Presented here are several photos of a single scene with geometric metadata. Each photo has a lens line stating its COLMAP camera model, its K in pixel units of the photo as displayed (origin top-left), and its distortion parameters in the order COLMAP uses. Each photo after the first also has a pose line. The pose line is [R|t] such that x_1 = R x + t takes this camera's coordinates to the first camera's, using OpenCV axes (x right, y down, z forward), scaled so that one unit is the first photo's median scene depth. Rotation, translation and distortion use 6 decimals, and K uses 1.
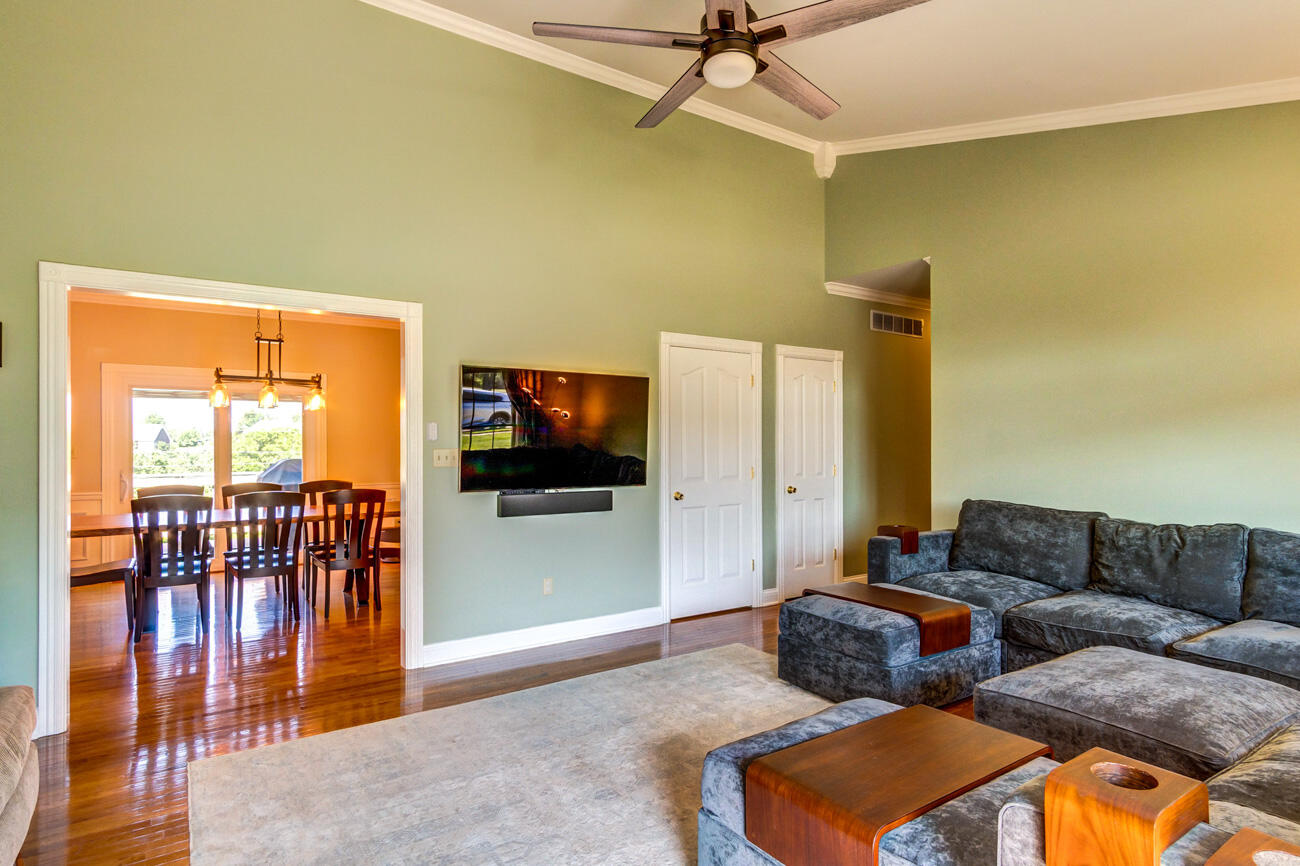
lens RADIAL K [[681.5, 0, 645.3], [0, 681.5, 438.3], [0, 0, 1]] dist [0.001537, 0.001629]
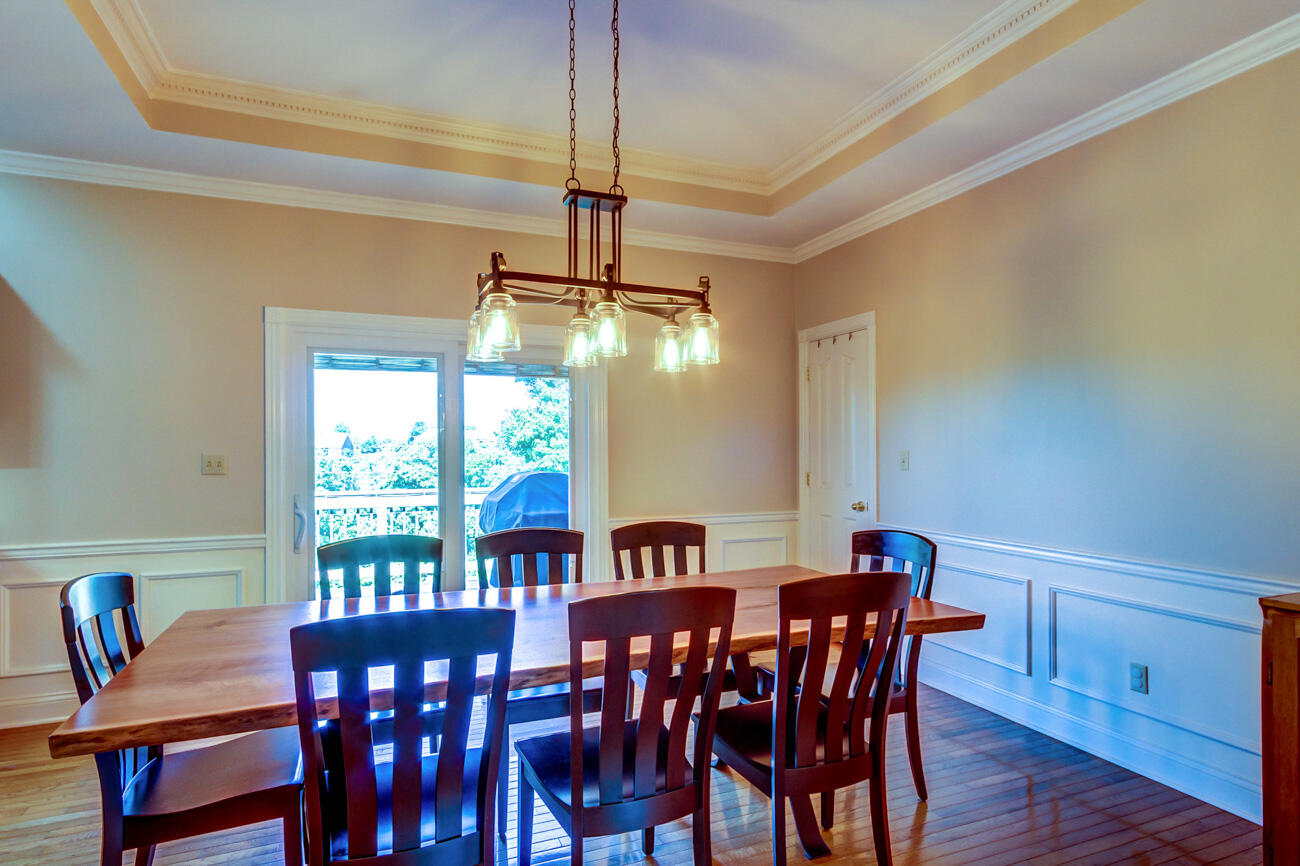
lens RADIAL K [[681.5, 0, 657.1], [0, 681.5, 444.0], [0, 0, 1]] dist [0.001537, 0.001629]
pose [[0.982054, -0.000198, -0.188597, -0.429659], [-0.000285, 0.999997, -0.002534, 0.007948], [0.188597, 0.002542, 0.982051, 0.588104]]
